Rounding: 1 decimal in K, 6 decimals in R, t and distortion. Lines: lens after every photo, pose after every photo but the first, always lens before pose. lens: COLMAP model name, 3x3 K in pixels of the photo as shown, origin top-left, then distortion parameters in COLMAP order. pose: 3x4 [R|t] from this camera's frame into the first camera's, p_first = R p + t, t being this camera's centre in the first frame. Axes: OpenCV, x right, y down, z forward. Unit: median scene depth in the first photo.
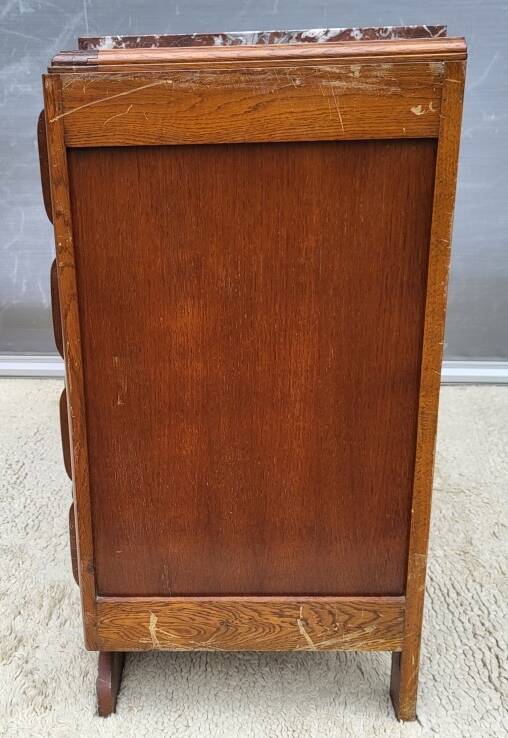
lens RADIAL K [[786.7, 0, 201.2], [0, 786.7, 333.9], [0, 0, 1]] dist [0.025895, 0.000000]
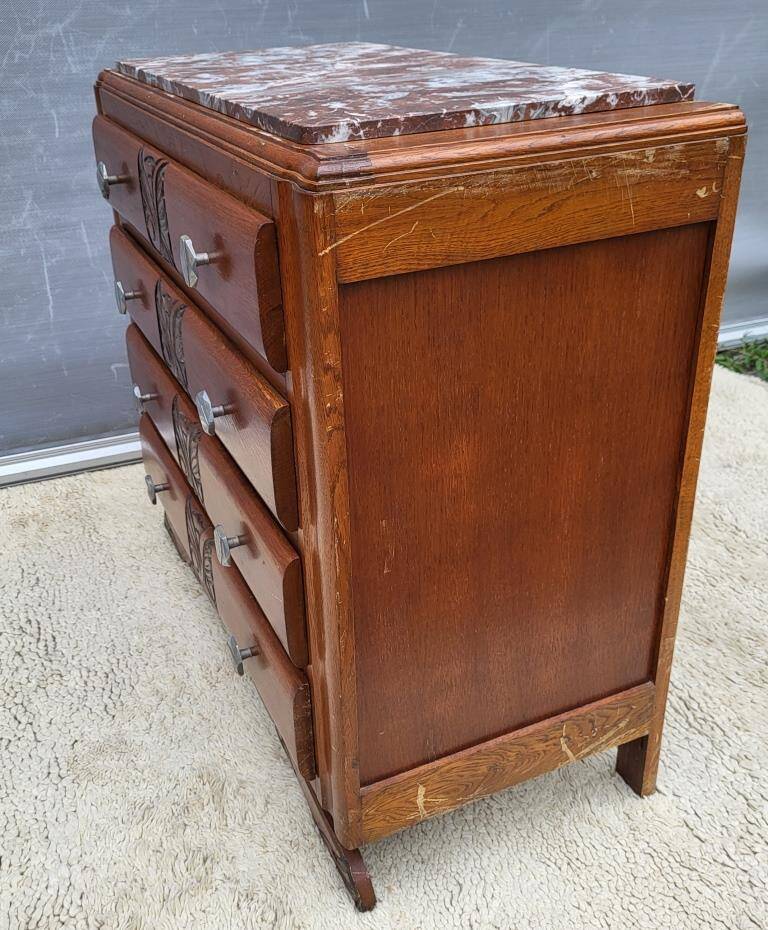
lens RADIAL K [[954.0, 0, 361.4], [0, 954.0, 437.2], [0, 0, 1]] dist [0.024716, 0.000000]
pose [[0.903657, -0.198585, 0.379432, -0.508400], [0.141443, 0.974668, 0.173254, -0.238999], [-0.404226, -0.102894, 0.908853, 0.130207]]
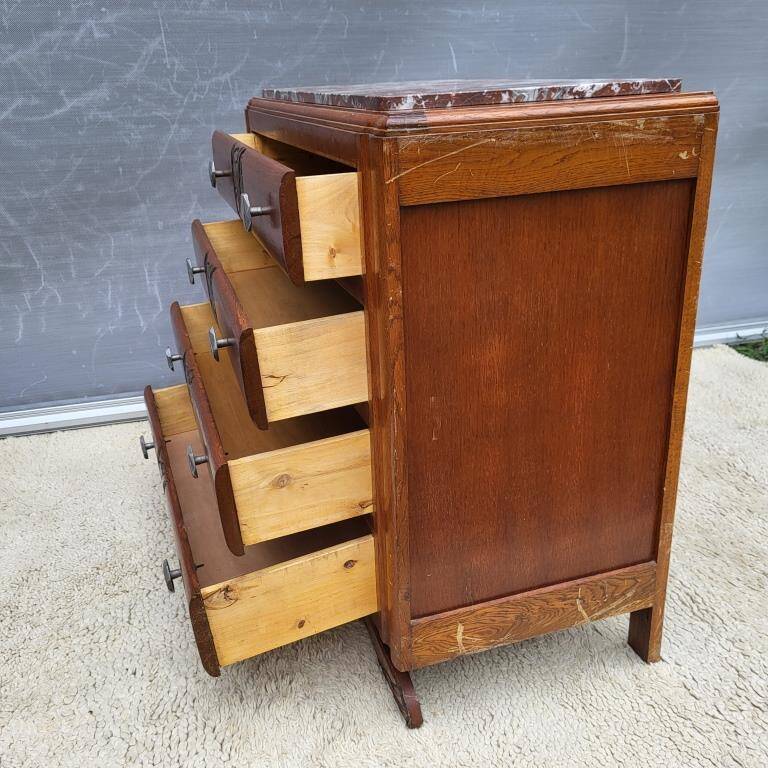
lens RADIAL K [[788.4, 0, 385.3], [0, 788.4, 367.6], [0, 0, 1]] dist [0.027417, 0.000000]
pose [[0.942034, -0.130528, 0.309085, -0.517736], [0.115181, 0.991050, 0.067476, -0.093622], [-0.315126, -0.027964, 0.948638, 0.008228]]
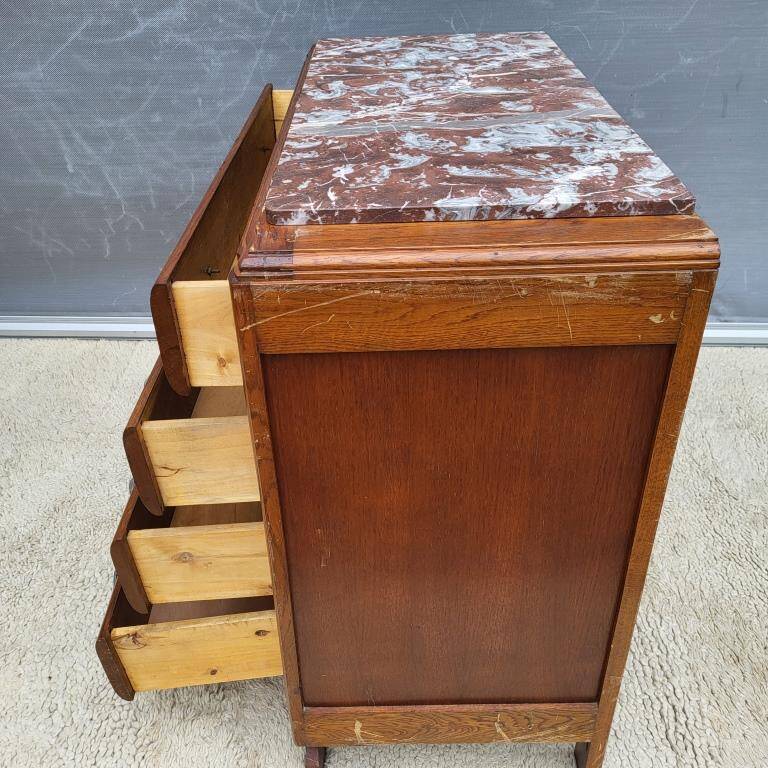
lens RADIAL K [[788.4, 0, 384.9], [0, 788.4, 366.7], [0, 0, 1]] dist [0.027417, 0.000000]
pose [[0.999618, -0.014598, 0.023461, -0.049538], [0.007610, 0.961668, 0.274111, -0.446104], [-0.026563, -0.273828, 0.961412, 0.130708]]
